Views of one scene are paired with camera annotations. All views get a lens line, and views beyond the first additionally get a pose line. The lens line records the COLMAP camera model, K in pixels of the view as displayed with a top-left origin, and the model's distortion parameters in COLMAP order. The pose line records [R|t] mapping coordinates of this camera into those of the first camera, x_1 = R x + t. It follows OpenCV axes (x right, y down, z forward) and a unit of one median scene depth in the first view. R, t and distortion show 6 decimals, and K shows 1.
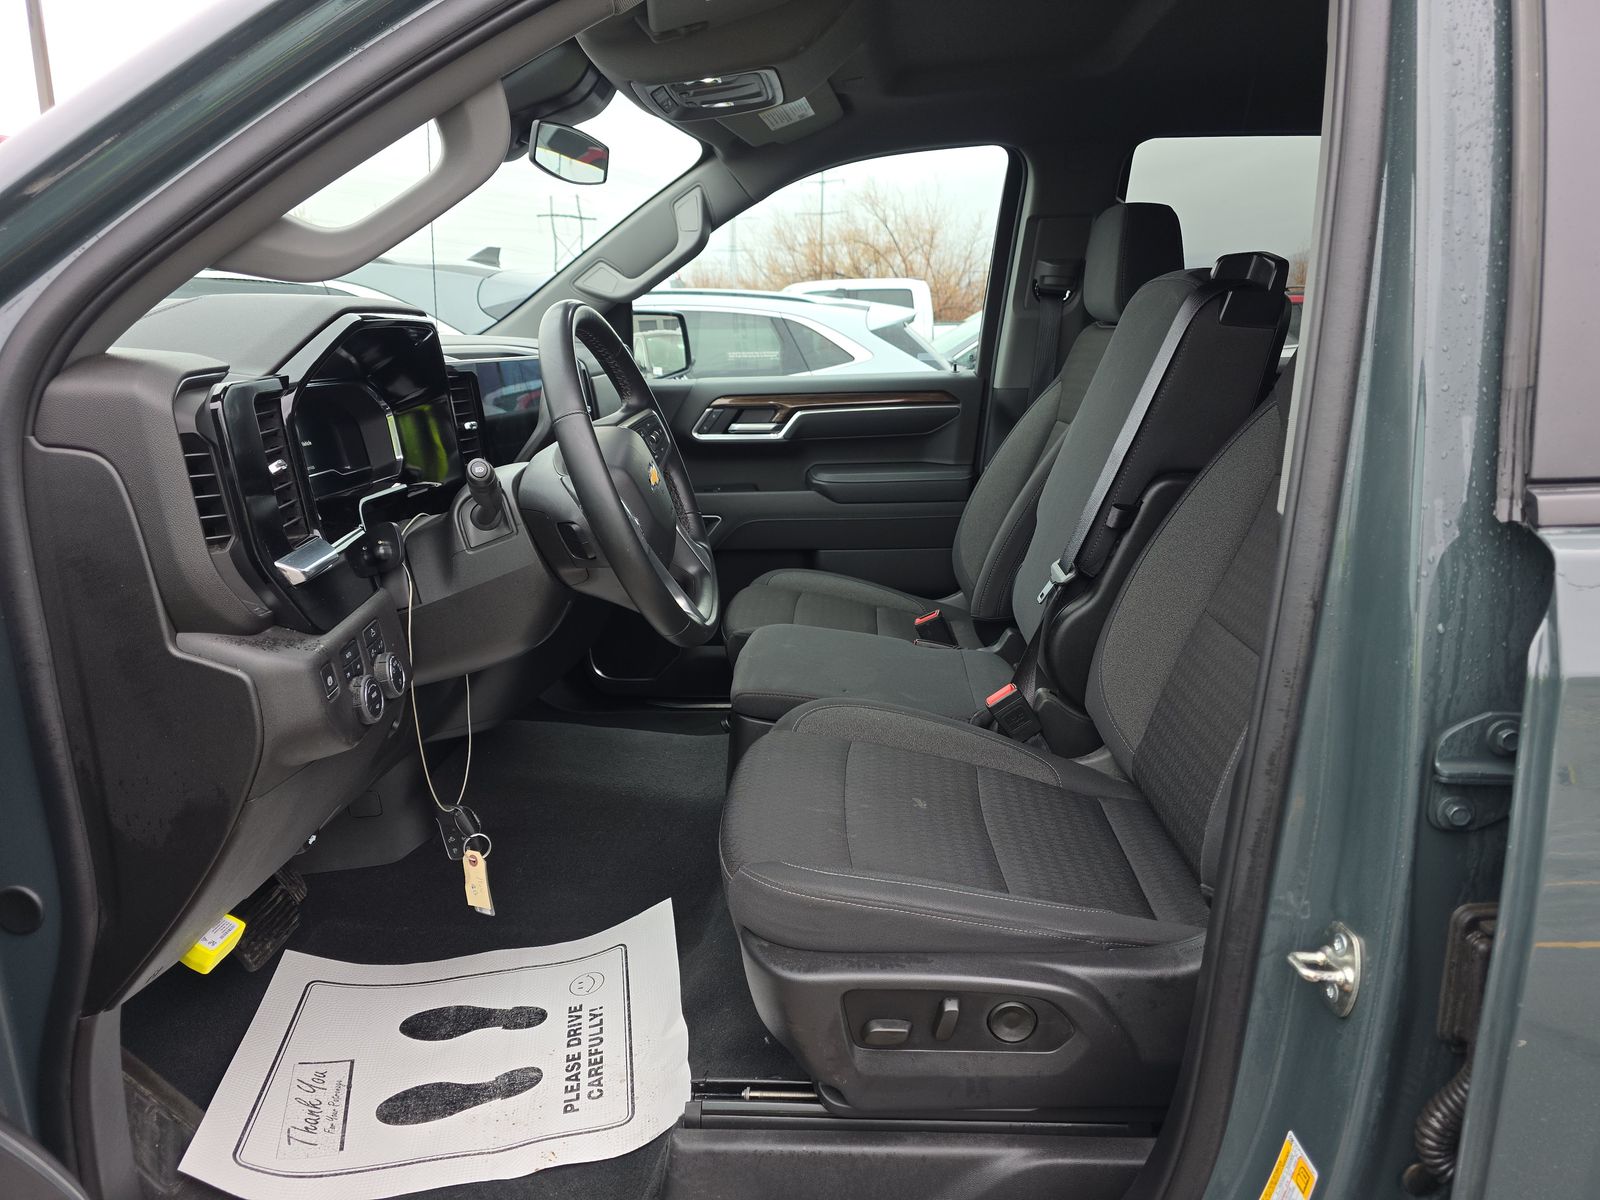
lens RADIAL K [[1086.2, 0, 794.6], [0, 1086.2, 606.7], [0, 0, 1]] dist [0.069264, -0.059717]
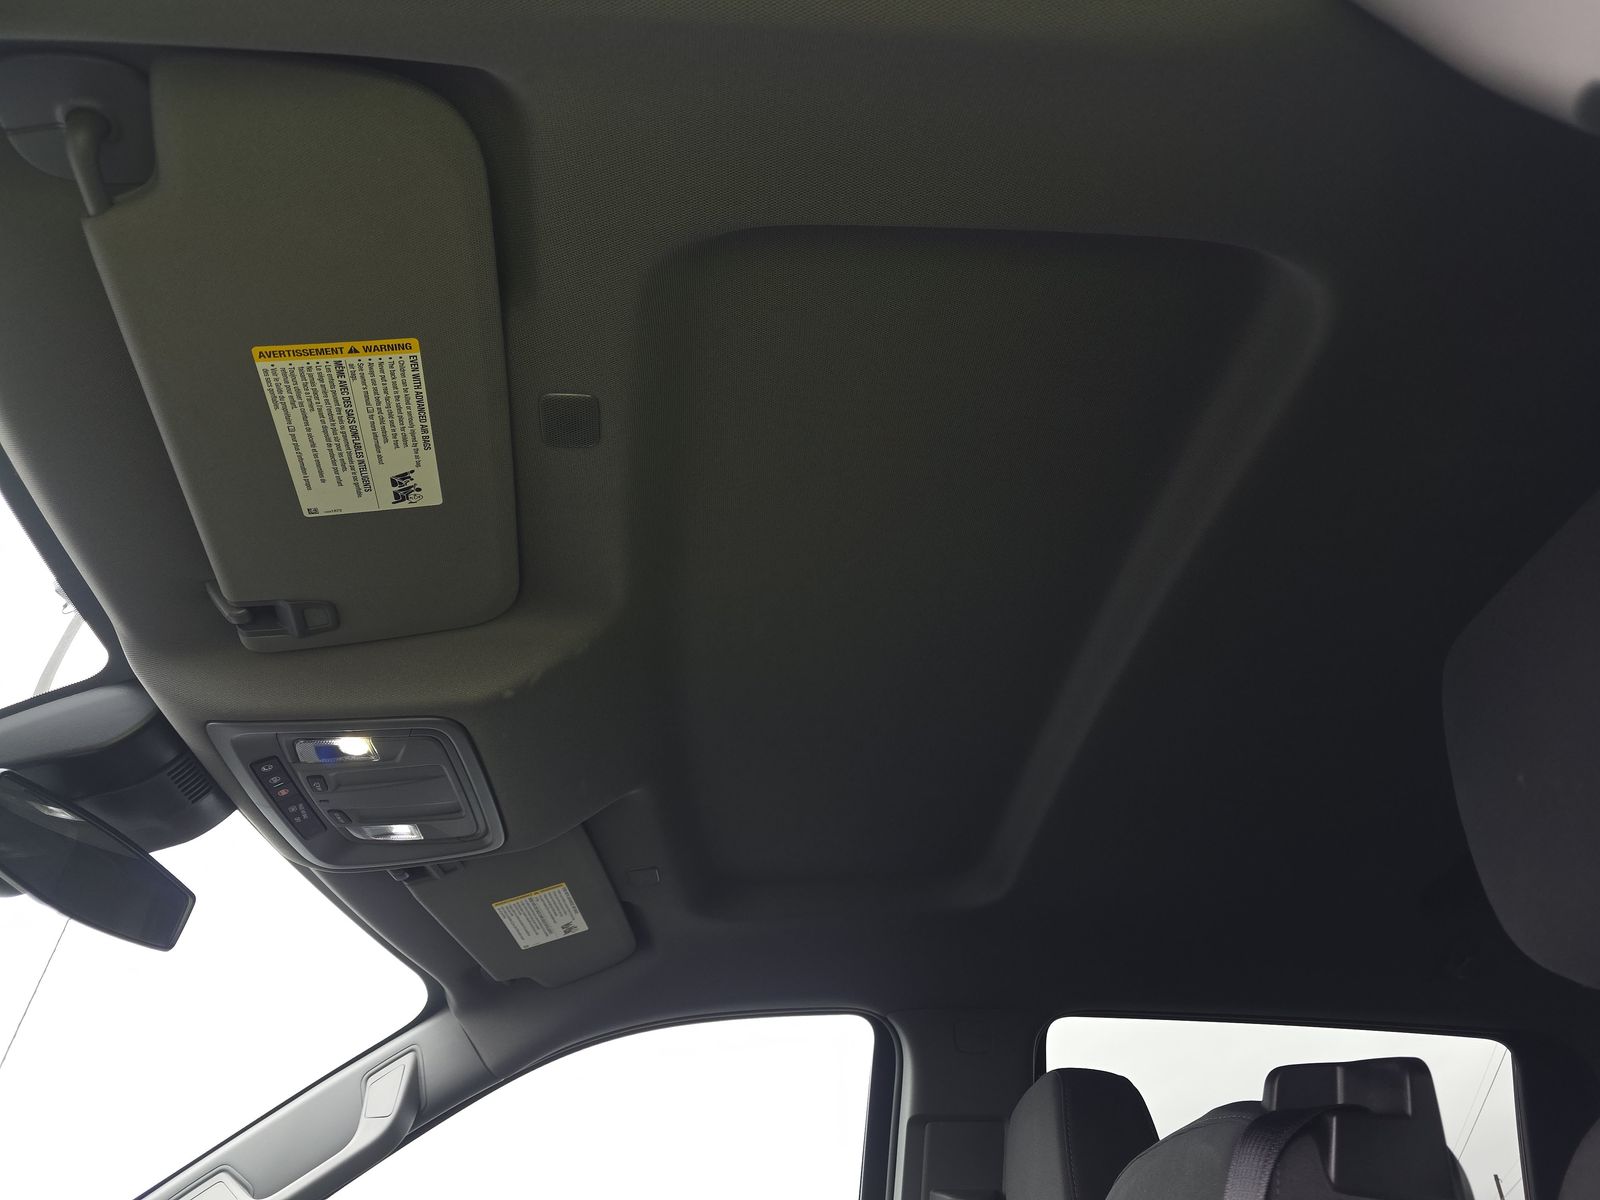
lens RADIAL K [[1086.2, 0, 794.6], [0, 1086.2, 606.7], [0, 0, 1]] dist [0.069264, -0.059717]
pose [[0.994314, 0.082835, 0.066921, 0.076291], [-0.001525, 0.639436, -0.768843, -0.045997], [-0.106479, 0.764369, 0.635926, 0.358527]]
